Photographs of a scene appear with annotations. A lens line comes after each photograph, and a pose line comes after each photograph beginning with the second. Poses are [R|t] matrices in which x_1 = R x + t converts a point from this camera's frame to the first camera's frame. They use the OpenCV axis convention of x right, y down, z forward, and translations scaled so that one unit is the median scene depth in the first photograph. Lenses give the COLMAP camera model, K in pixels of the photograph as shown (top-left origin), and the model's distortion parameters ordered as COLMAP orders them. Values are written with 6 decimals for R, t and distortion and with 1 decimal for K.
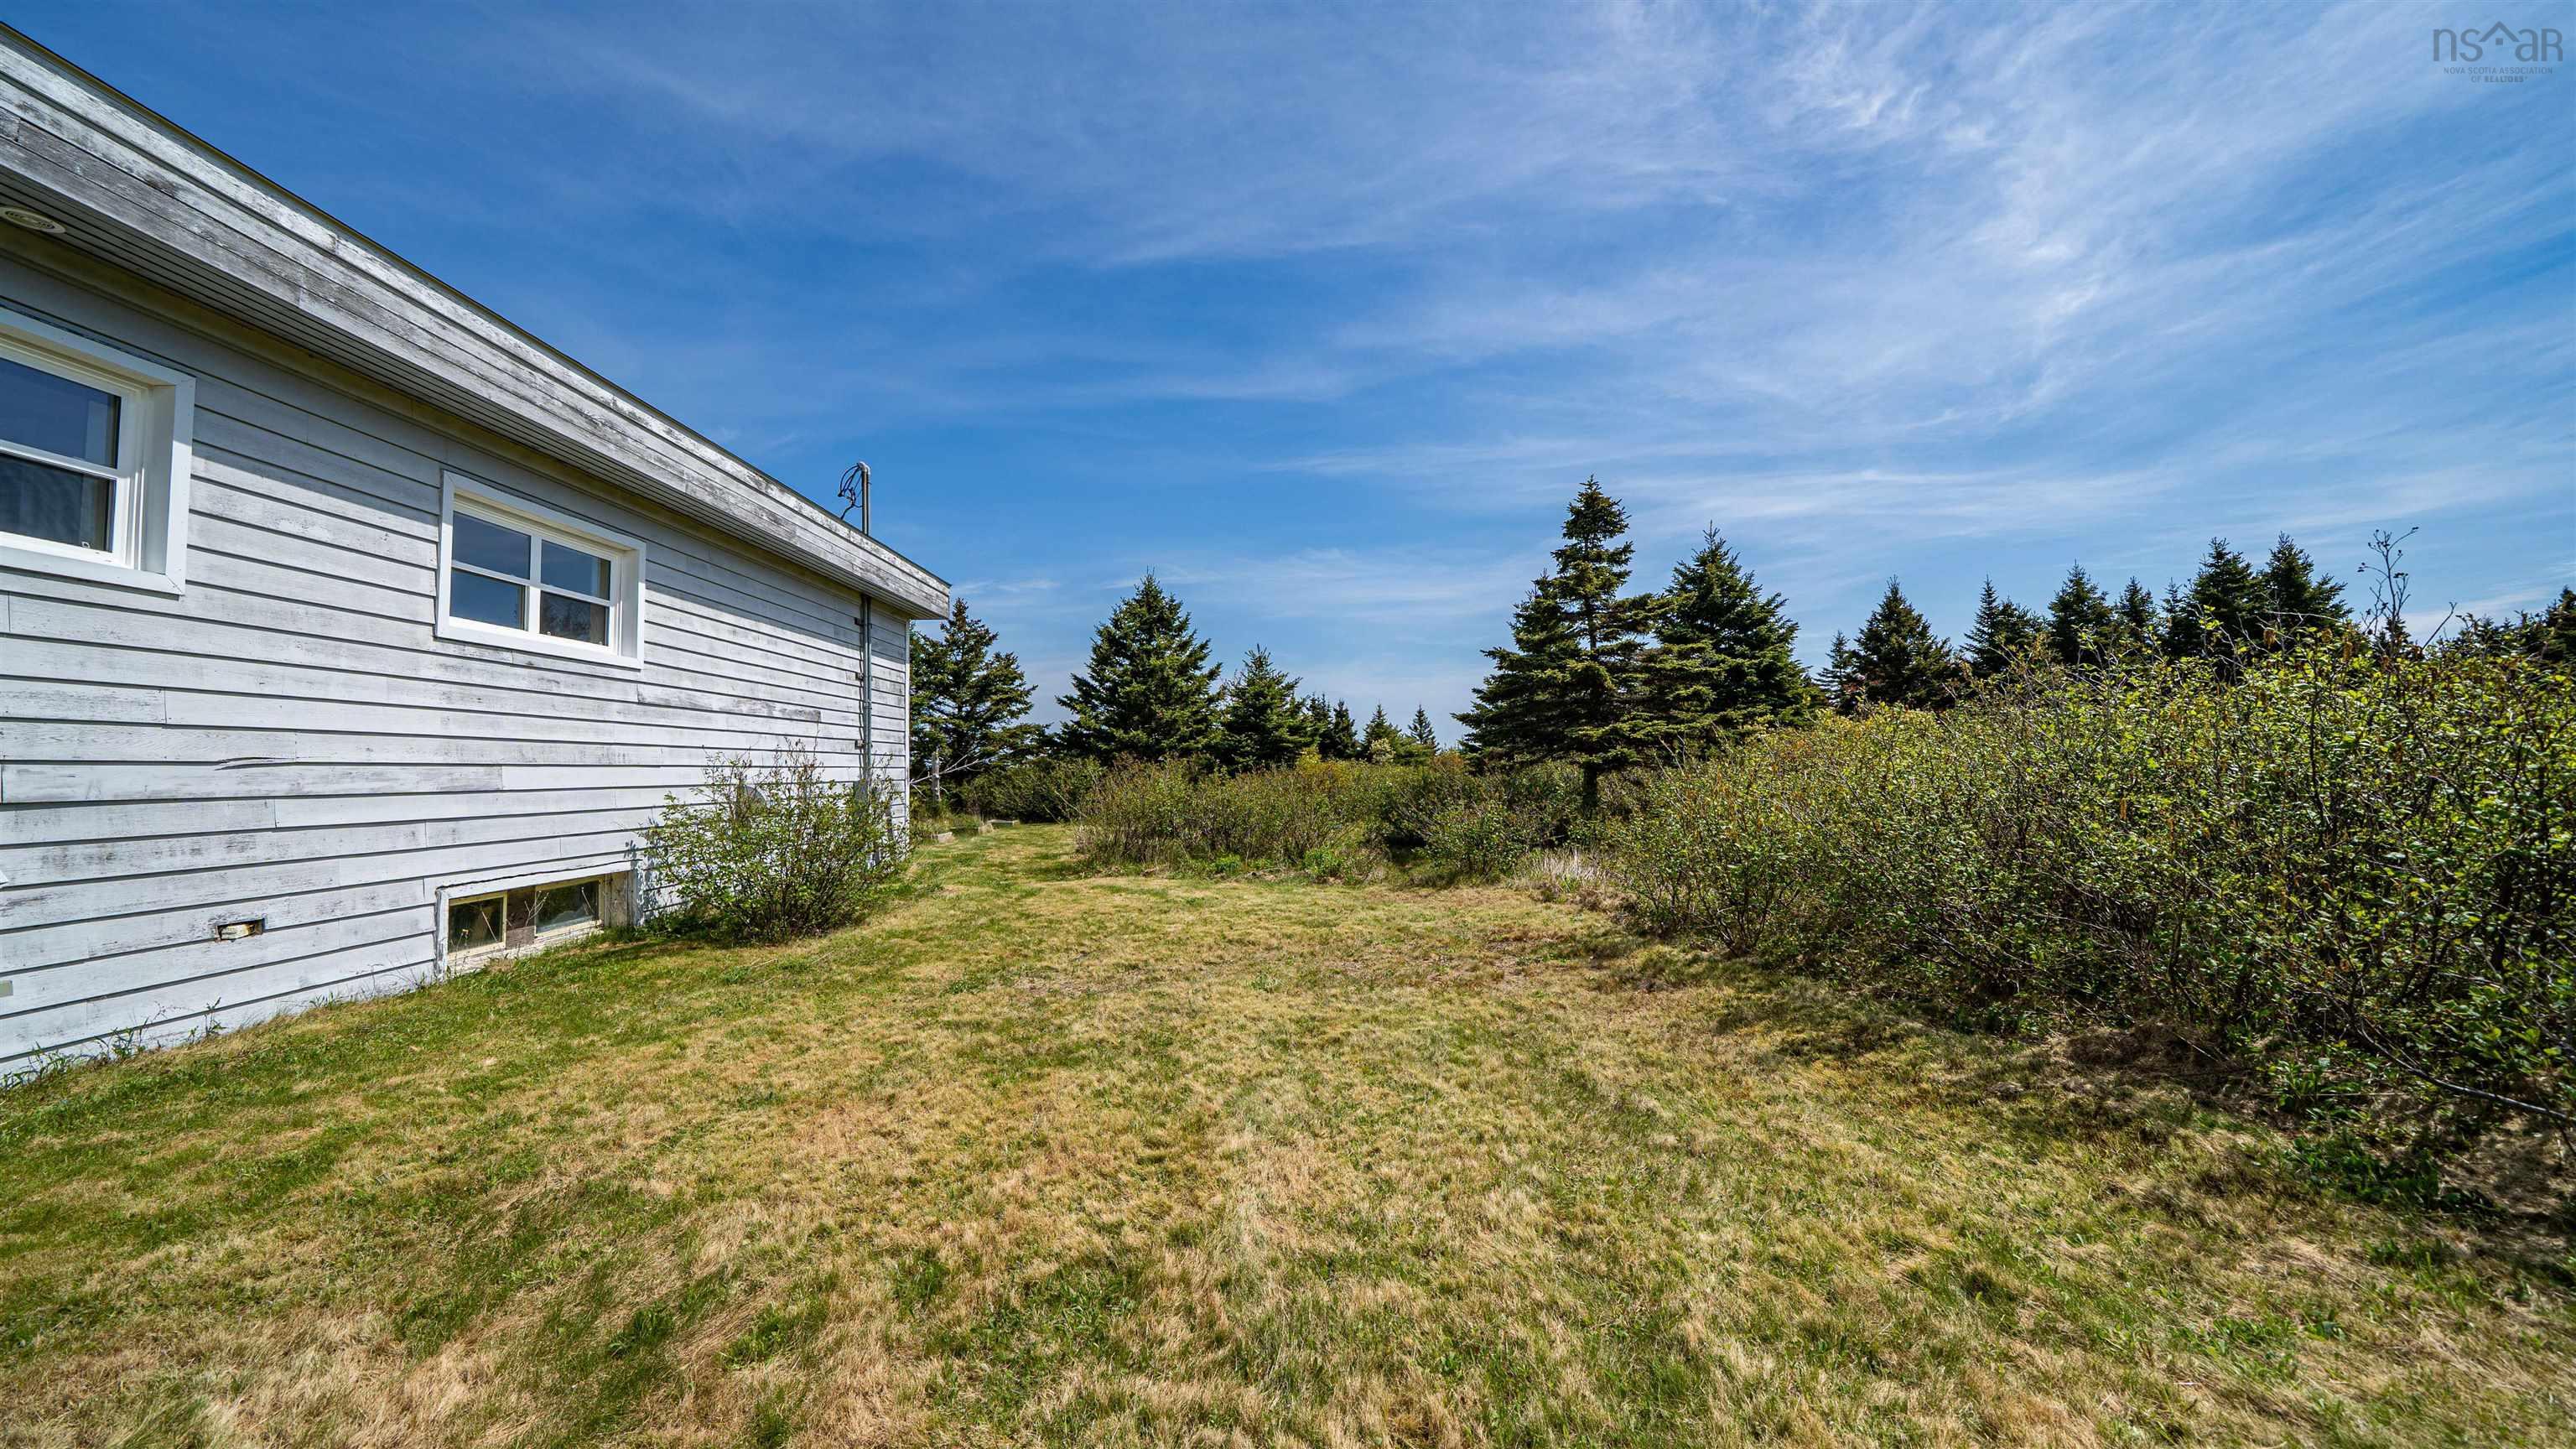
lens RADIAL K [[1006.6, 0, 1288.0], [0, 1006.6, 724.5], [0, 0, 1]] dist [-0.000060, -0.000032]
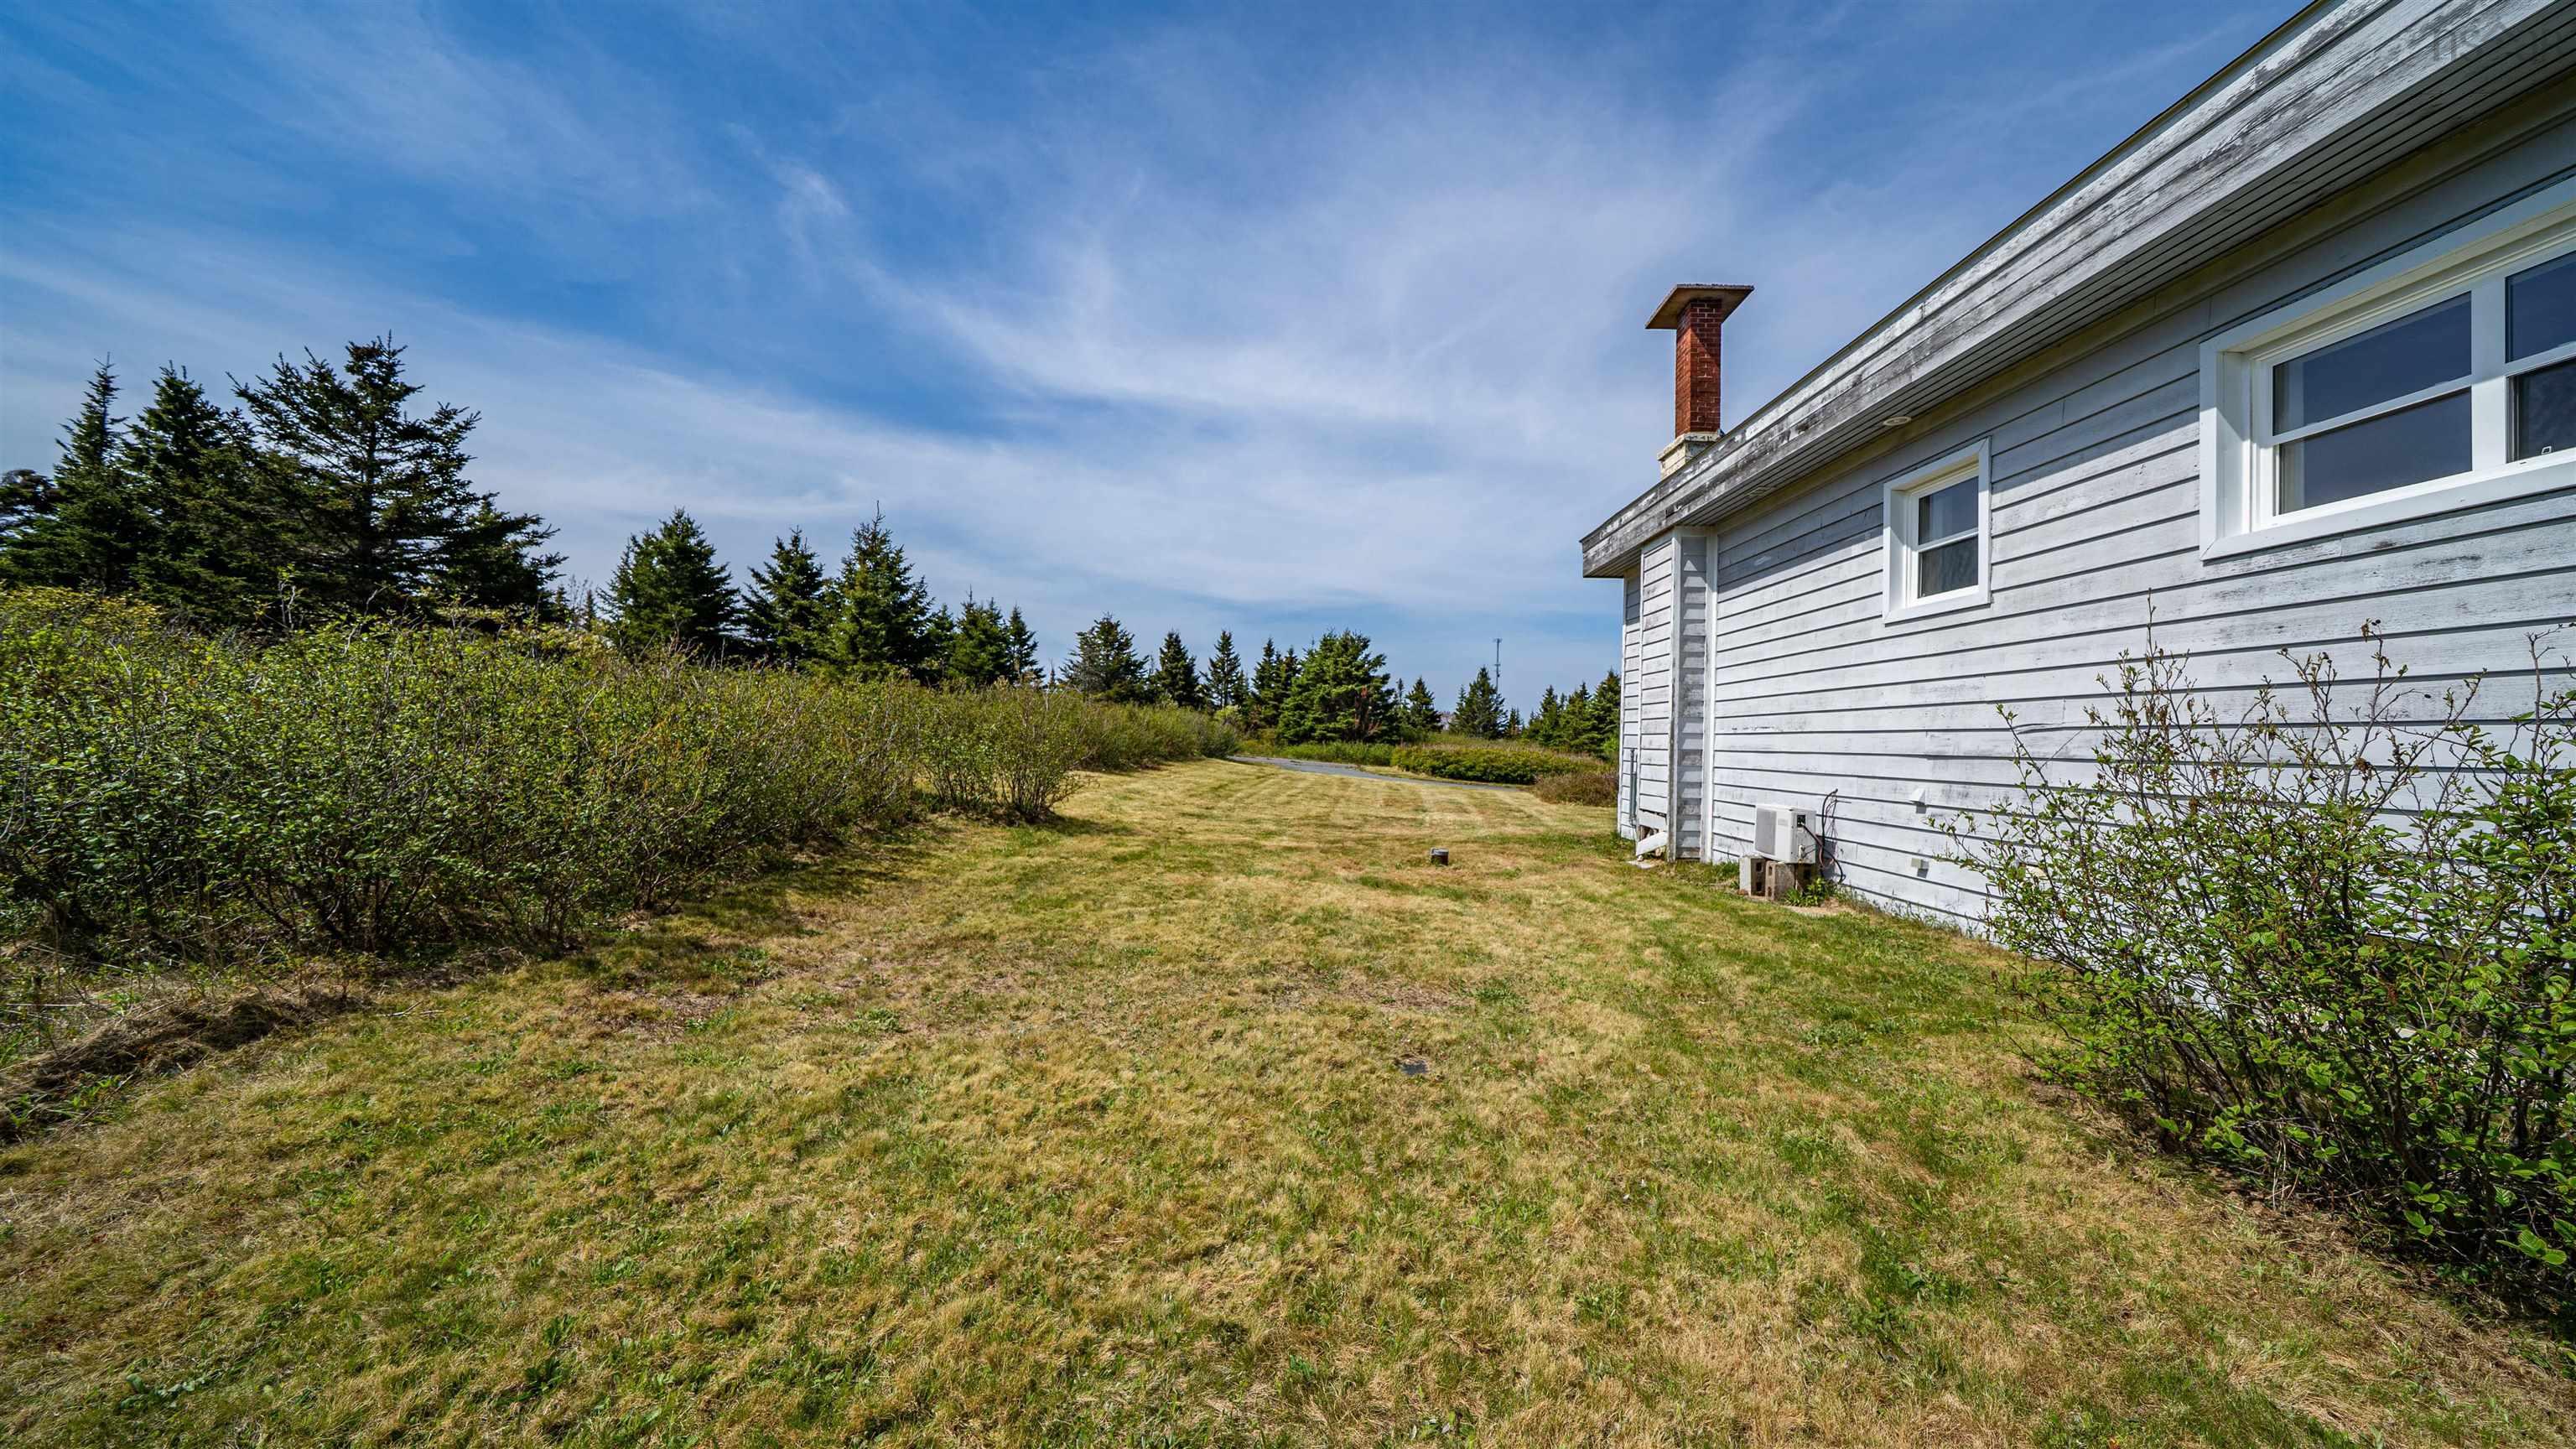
lens RADIAL K [[1006.6, 0, 1288.0], [0, 1006.6, 724.5], [0, 0, 1]] dist [-0.000060, -0.000032]
pose [[-0.998931, -0.001830, 0.046182, -0.183684], [-0.004655, 0.998119, -0.061125, 0.091003], [-0.045984, -0.061275, -0.997061, 1.837294]]
